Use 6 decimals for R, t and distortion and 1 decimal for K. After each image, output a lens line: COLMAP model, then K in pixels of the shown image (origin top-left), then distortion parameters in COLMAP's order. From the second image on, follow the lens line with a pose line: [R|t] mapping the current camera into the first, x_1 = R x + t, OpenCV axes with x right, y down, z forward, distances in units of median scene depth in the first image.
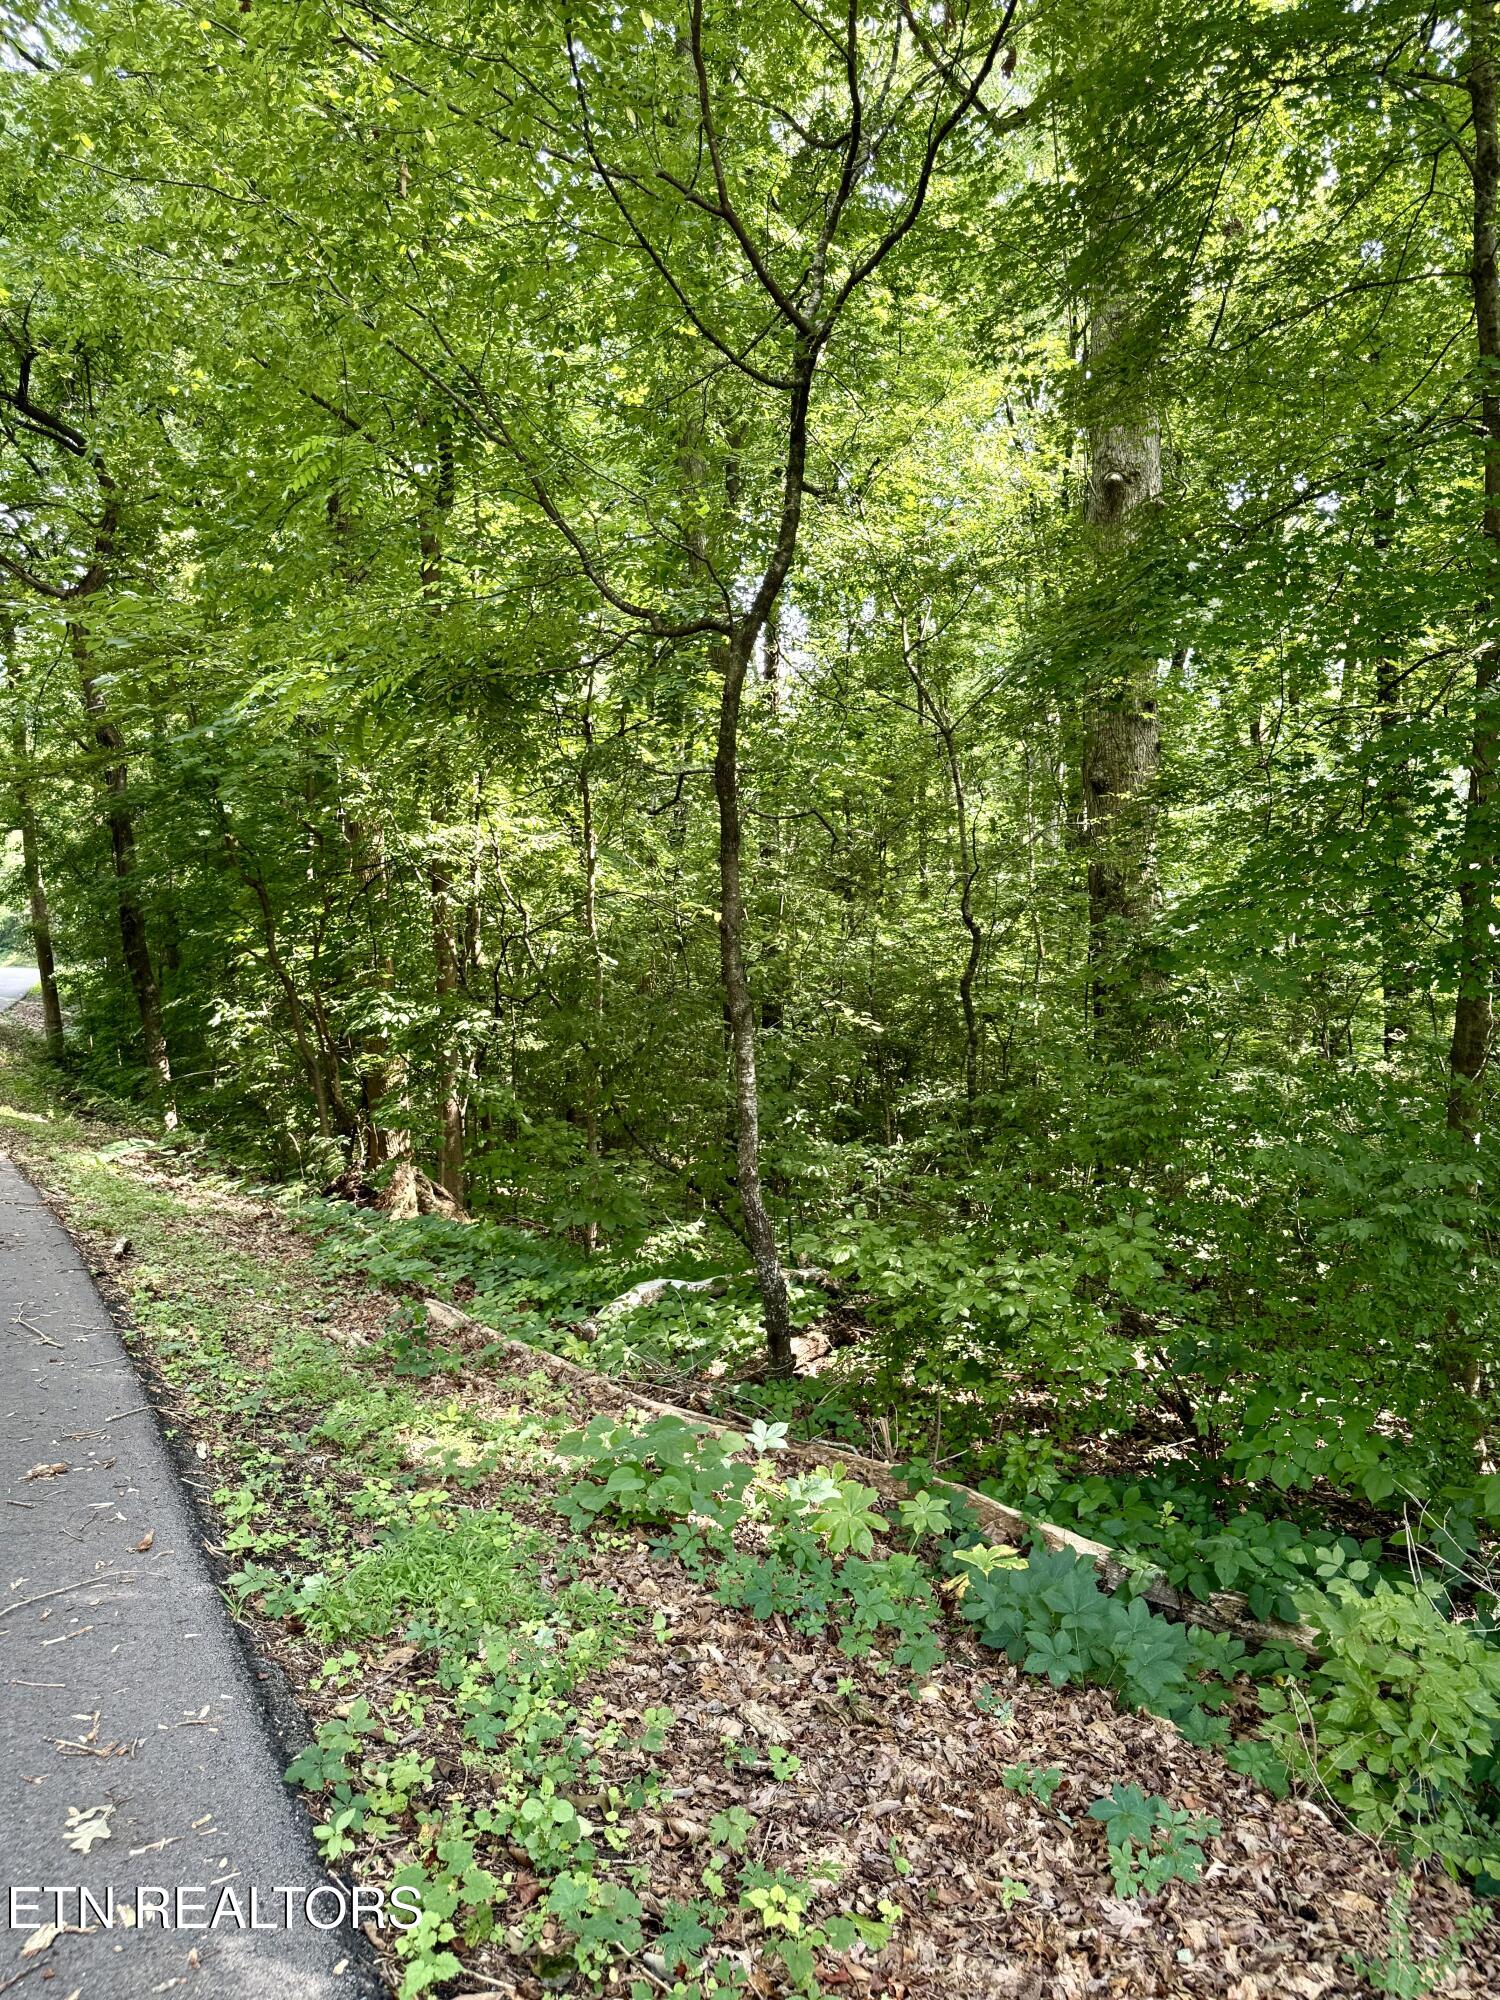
lens RADIAL K [[1441.8, 0, 766.0], [0, 1441.8, 980.0], [0, 0, 1]] dist [0.045130, -0.029041]
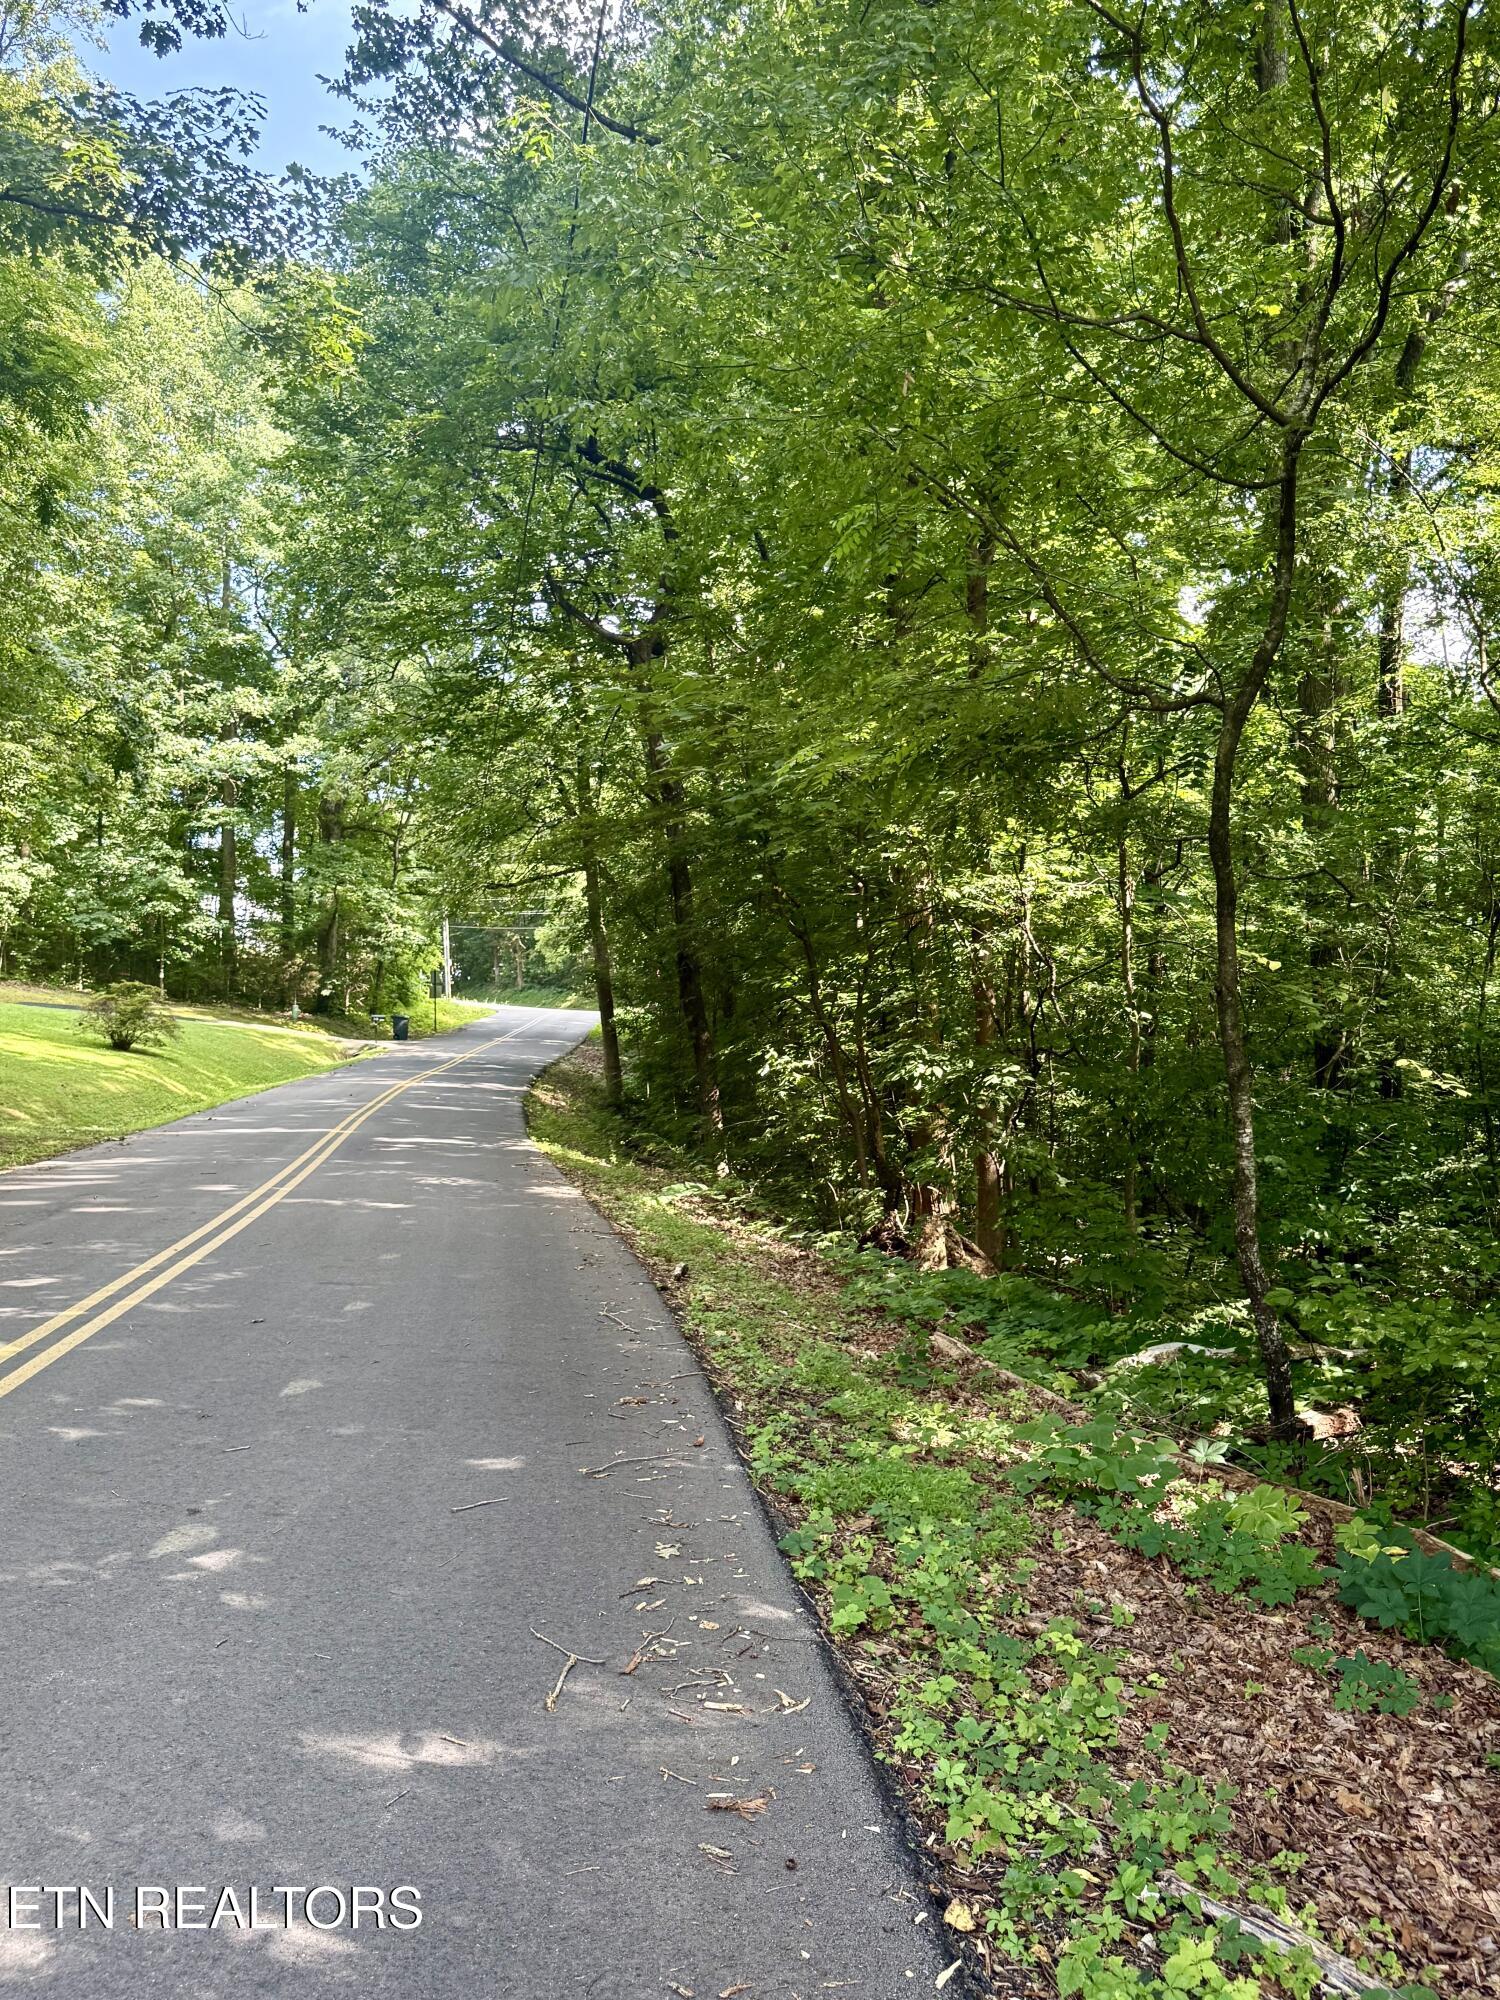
lens RADIAL K [[1782.2, 0, 745.9], [0, 1782.2, 1003.5], [0, 0, 1]] dist [-0.017469, 0.001156]
pose [[0.929295, 0.003675, -0.369319, 0.078469], [-0.007978, 0.999917, -0.010125, -0.006501], [0.369251, 0.012355, 0.929247, -0.184135]]
